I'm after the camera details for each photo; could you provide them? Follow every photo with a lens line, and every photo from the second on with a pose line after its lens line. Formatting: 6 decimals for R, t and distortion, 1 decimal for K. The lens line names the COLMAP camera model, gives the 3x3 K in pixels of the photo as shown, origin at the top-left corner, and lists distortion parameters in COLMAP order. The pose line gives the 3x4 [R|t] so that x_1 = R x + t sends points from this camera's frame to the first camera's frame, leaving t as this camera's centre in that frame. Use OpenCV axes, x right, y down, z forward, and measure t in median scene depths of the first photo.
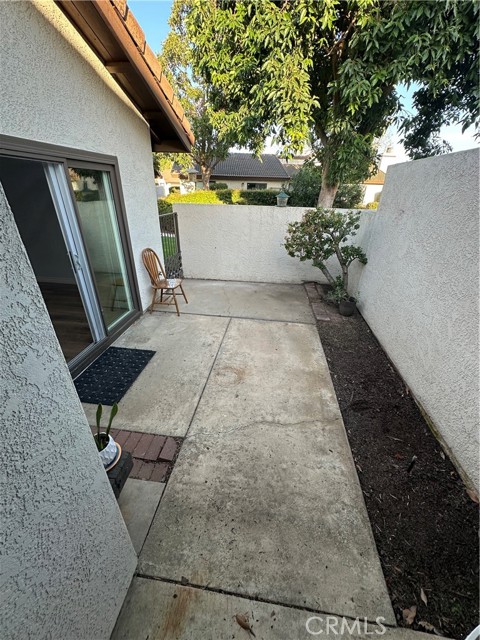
lens RADIAL K [[255.1, 0, 243.8], [0, 255.1, 317.7], [0, 0, 1]] dist [-0.002112, 0.000892]
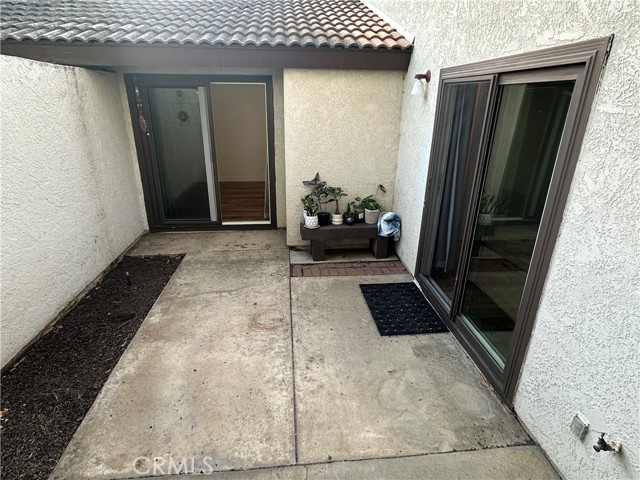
lens RADIAL K [[356.6, 0, 318.8], [0, 356.6, 240.0], [0, 0, 1]] dist [-0.003123, -0.000428]
pose [[-0.974803, 0.048916, -0.217640, 0.019248], [-0.130622, 0.665724, 0.734677, -0.814372], [0.180826, 0.744593, -0.642560, 1.570208]]
